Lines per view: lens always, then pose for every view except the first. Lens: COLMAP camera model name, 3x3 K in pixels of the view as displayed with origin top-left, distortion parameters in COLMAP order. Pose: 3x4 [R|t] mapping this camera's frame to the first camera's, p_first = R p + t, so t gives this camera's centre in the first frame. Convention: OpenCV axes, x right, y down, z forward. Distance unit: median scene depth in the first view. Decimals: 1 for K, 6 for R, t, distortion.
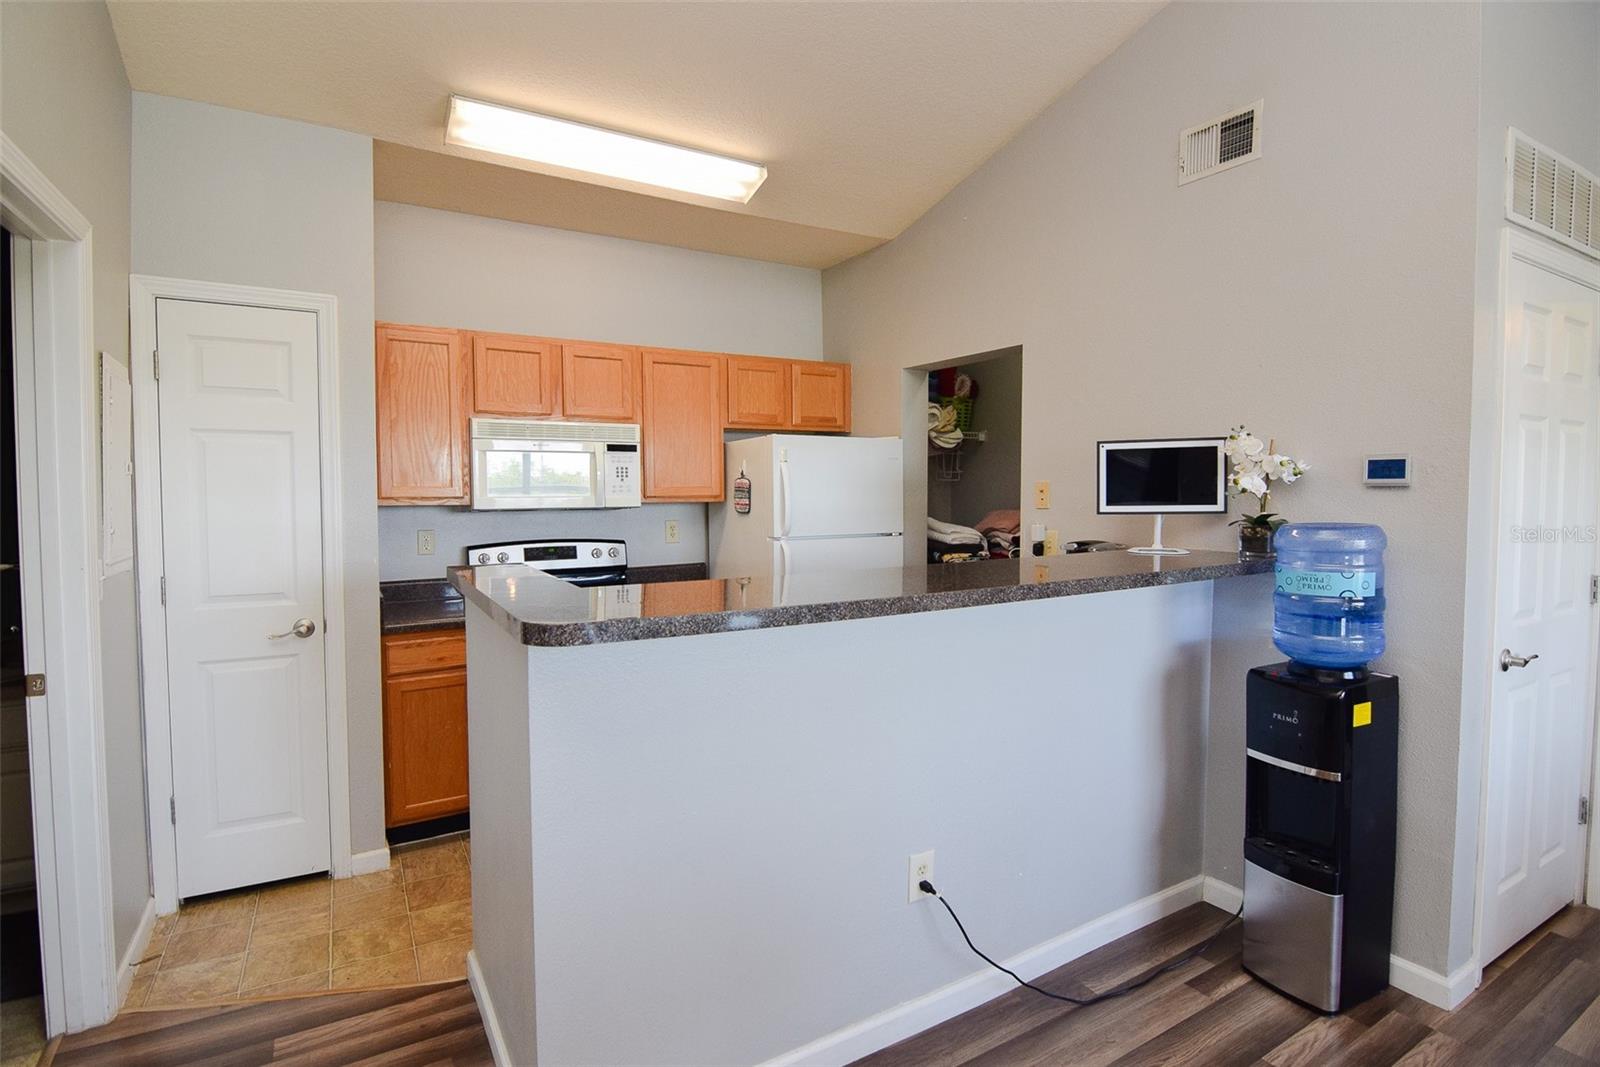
lens RADIAL K [[791.8, 0, 800.0], [0, 791.8, 533.5], [0, 0, 1]] dist [0.000426, 0.000093]
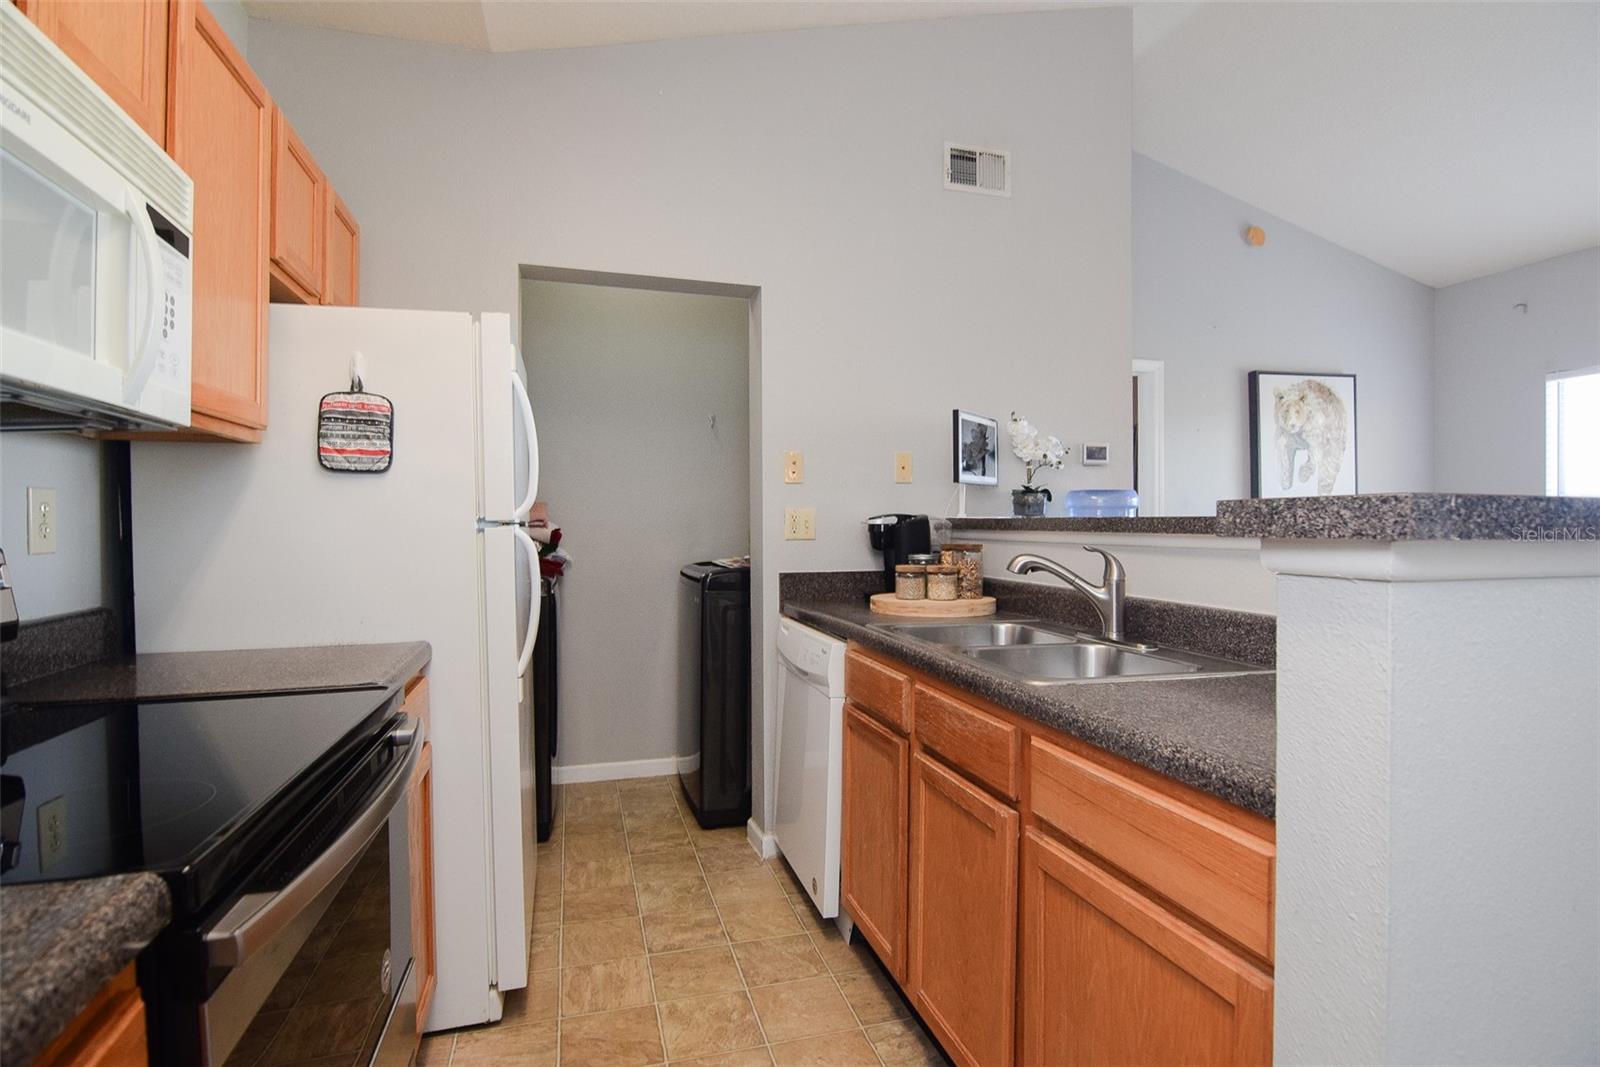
lens RADIAL K [[791.8, 0, 800.0], [0, 791.8, 533.5], [0, 0, 1]] dist [0.000426, 0.000093]
pose [[0.271016, -0.001867, 0.962573, -0.644759], [0.062743, 0.997906, -0.015730, 0.047991], [-0.960528, 0.064658, 0.270566, 0.936145]]
